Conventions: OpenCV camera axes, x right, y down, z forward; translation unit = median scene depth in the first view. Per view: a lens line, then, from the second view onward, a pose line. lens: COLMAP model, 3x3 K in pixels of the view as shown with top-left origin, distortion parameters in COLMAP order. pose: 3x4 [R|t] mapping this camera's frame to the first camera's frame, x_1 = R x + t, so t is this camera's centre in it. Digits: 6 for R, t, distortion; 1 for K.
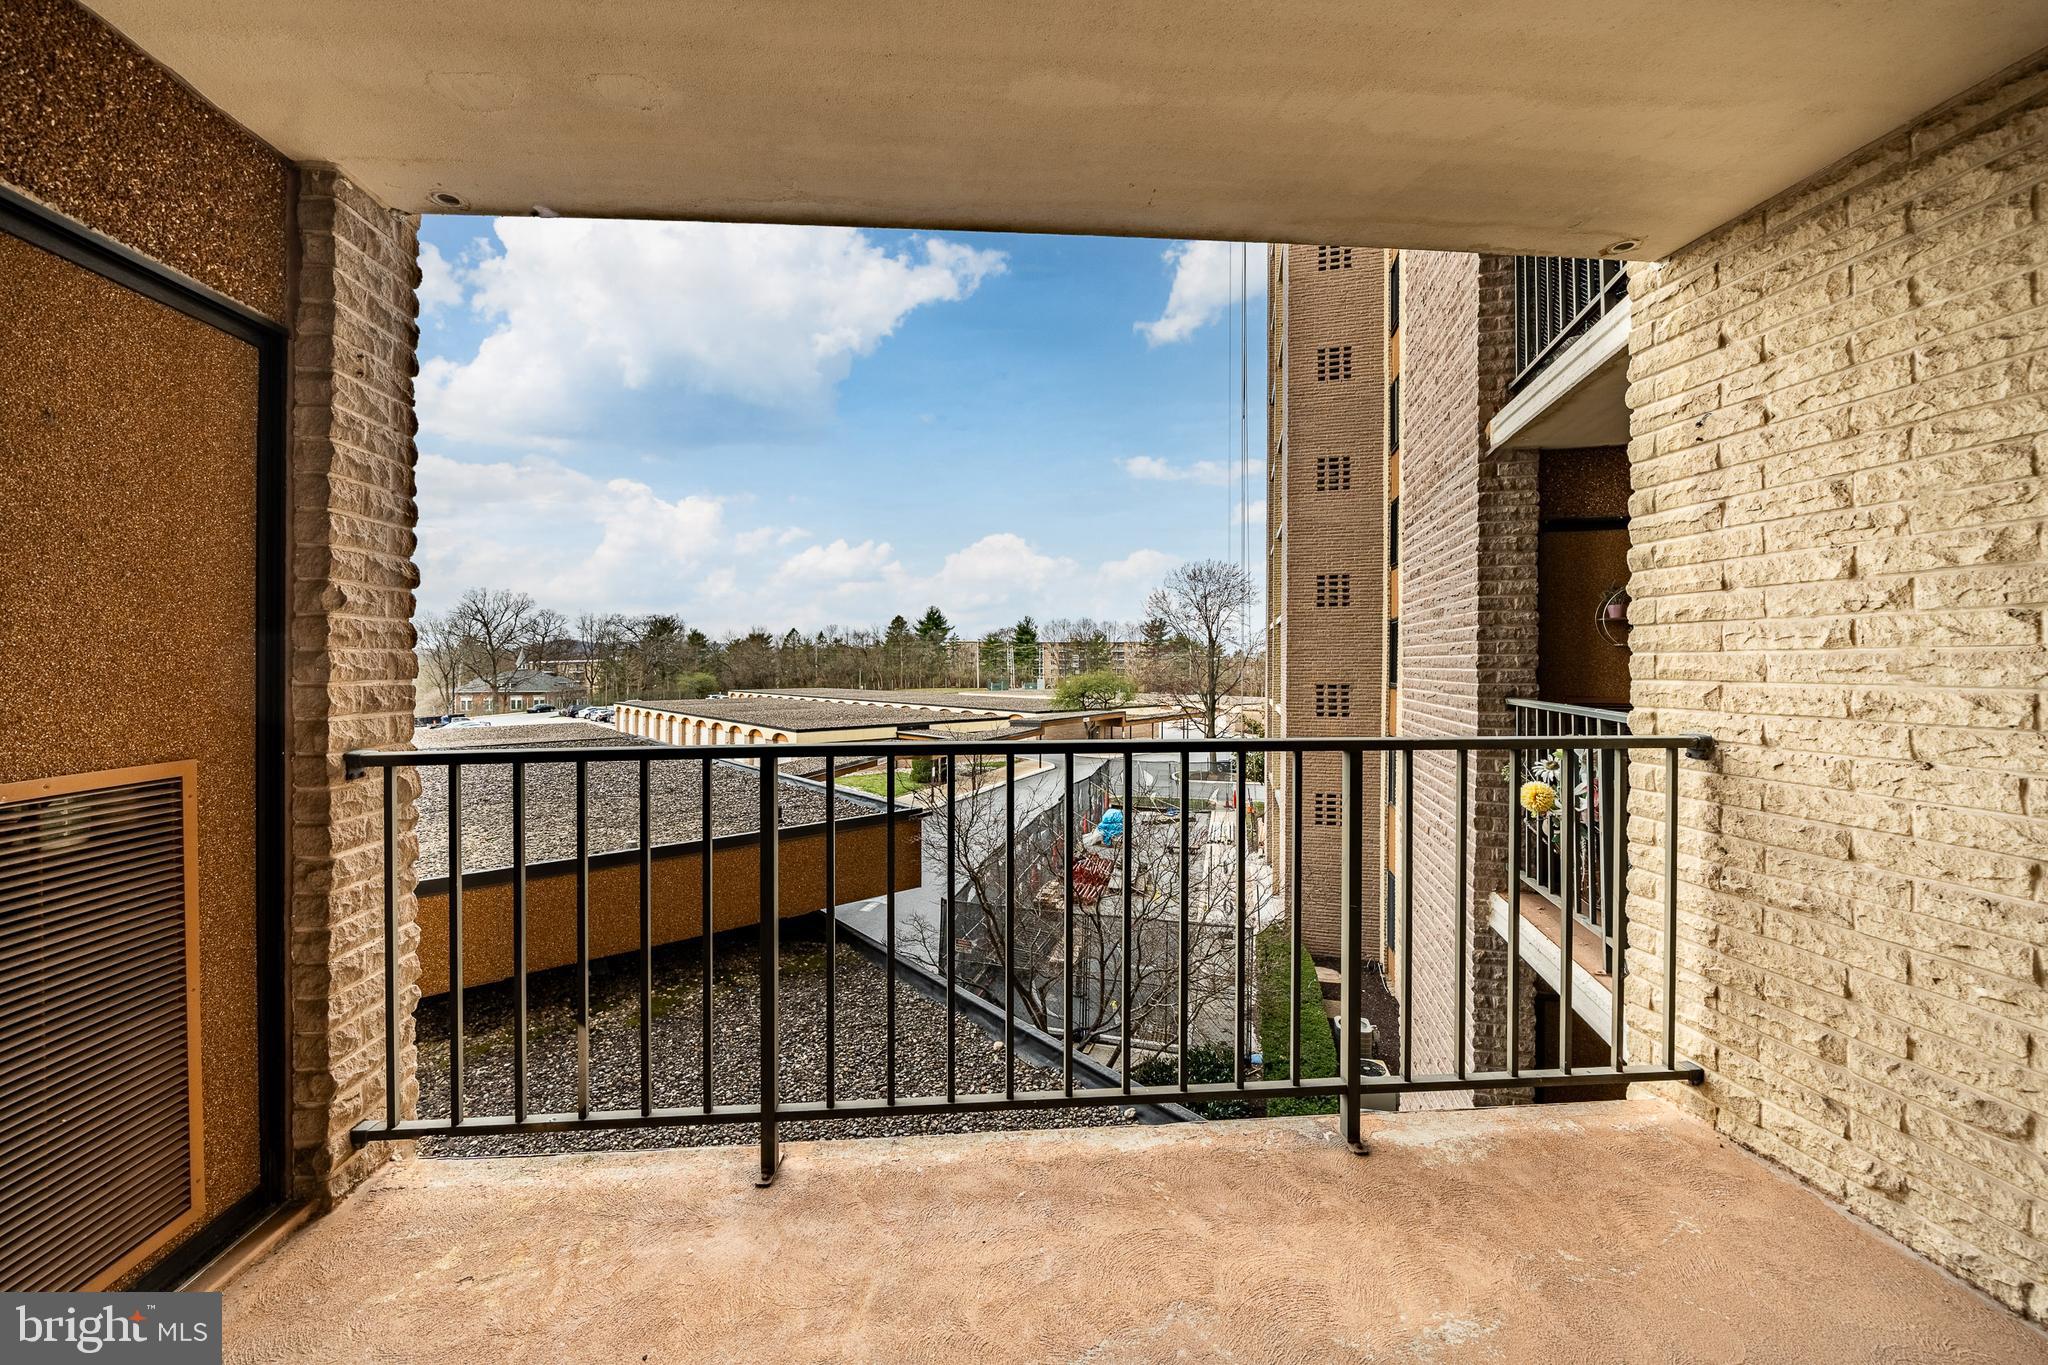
lens RADIAL K [[776.7, 0, 1014.5], [0, 776.7, 670.2], [0, 0, 1]] dist [-0.003088, -0.000033]
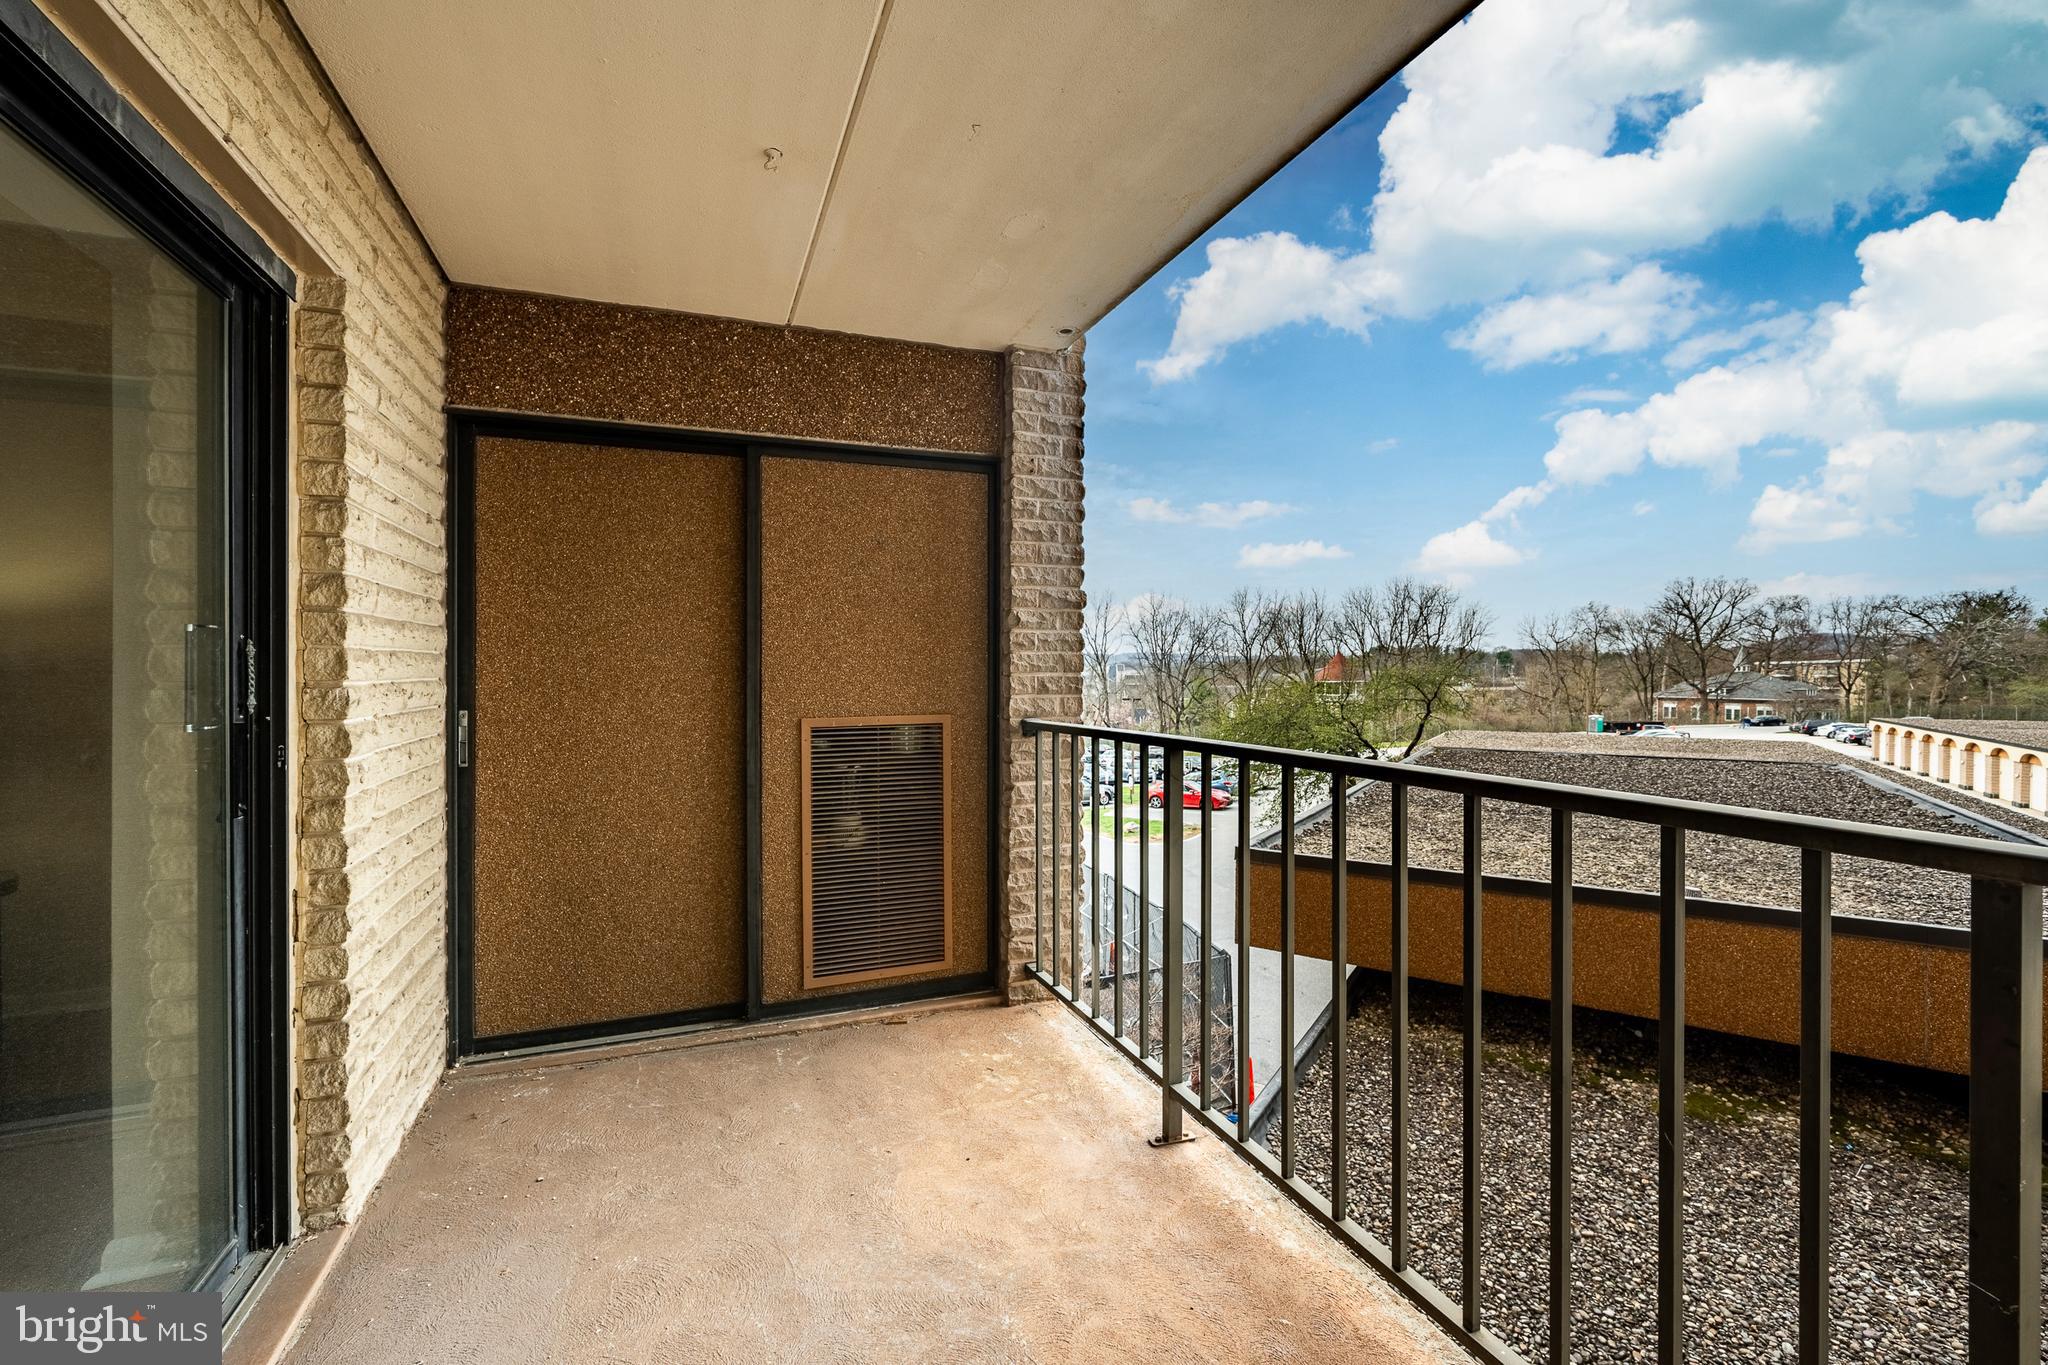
lens RADIAL K [[865.8, 0, 1025.8], [0, 865.8, 675.4], [0, 0, 1]] dist [0.003302, 0.000359]
pose [[0.307115, 0.009376, -0.951626, 0.716592], [-0.006159, 0.999950, 0.007864, 0.004846], [0.951652, 0.003446, 0.307158, 0.428100]]
